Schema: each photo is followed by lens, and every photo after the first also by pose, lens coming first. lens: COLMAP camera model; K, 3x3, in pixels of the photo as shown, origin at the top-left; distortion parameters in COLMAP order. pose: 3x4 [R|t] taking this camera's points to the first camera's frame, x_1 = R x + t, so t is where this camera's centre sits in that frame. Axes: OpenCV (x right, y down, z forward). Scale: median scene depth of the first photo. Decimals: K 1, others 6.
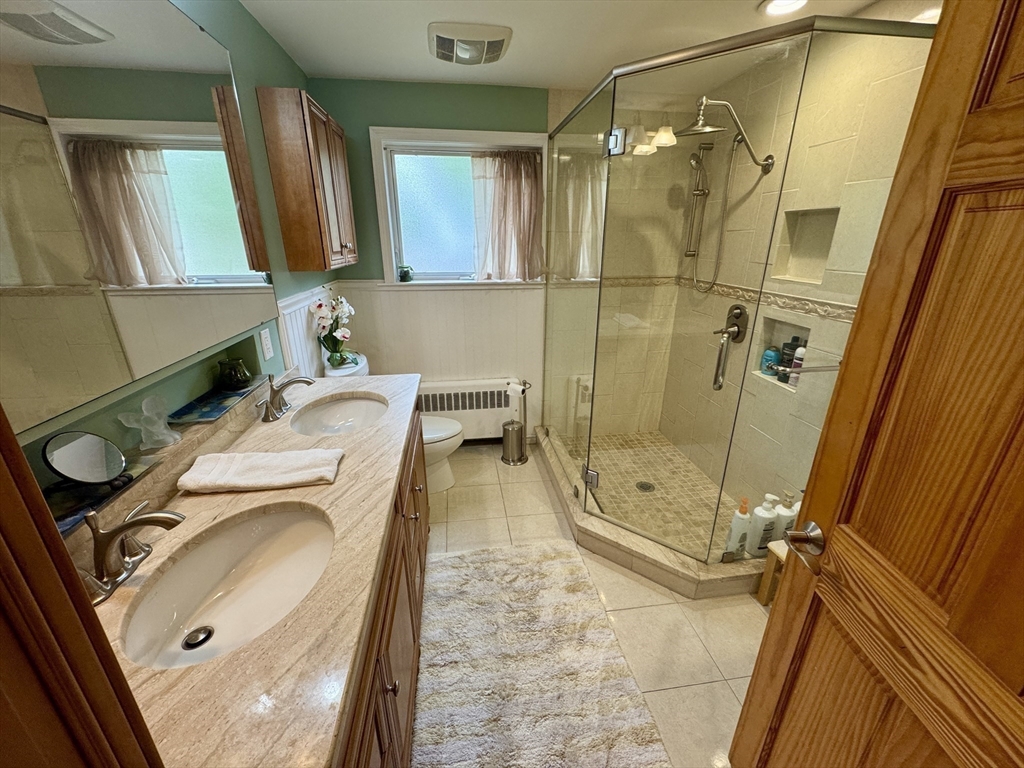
lens RADIAL K [[407.9, 0, 509.7], [0, 407.9, 381.3], [0, 0, 1]] dist [-0.003065, 0.000430]
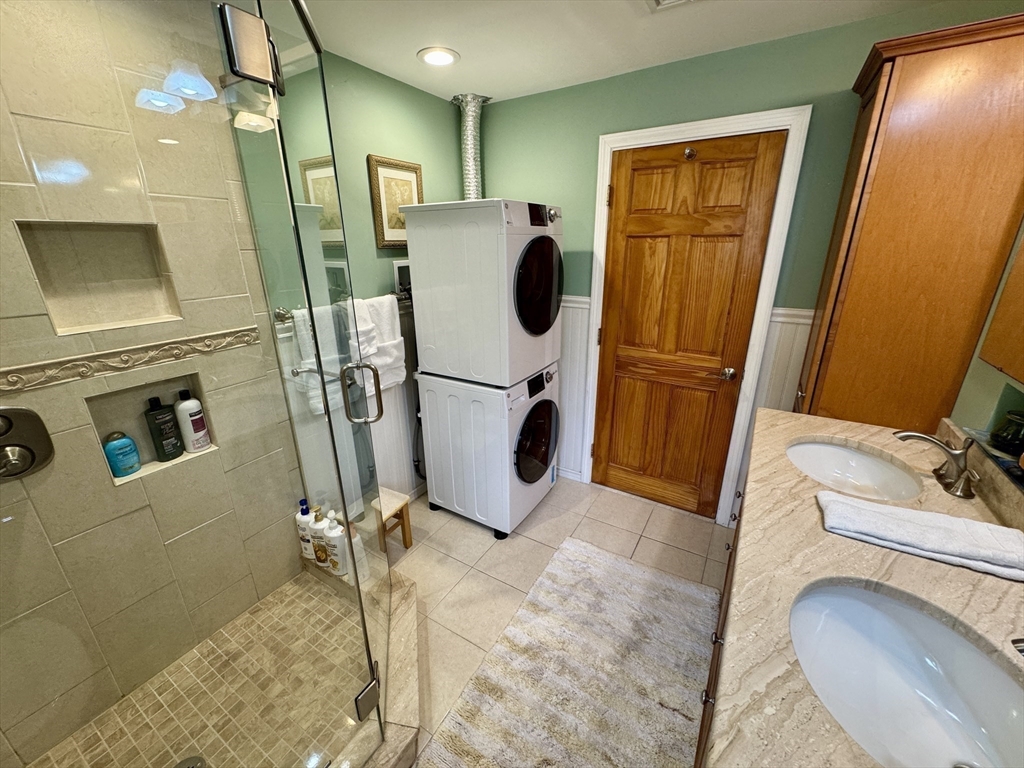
lens RADIAL K [[407.9, 0, 511.2], [0, 407.9, 383.8], [0, 0, 1]] dist [-0.003065, 0.000430]
pose [[-0.772260, -0.201486, 0.602510, -0.177309], [0.222321, 0.802704, 0.553389, -0.314811], [-0.595137, 0.561311, -0.575102, 0.828231]]
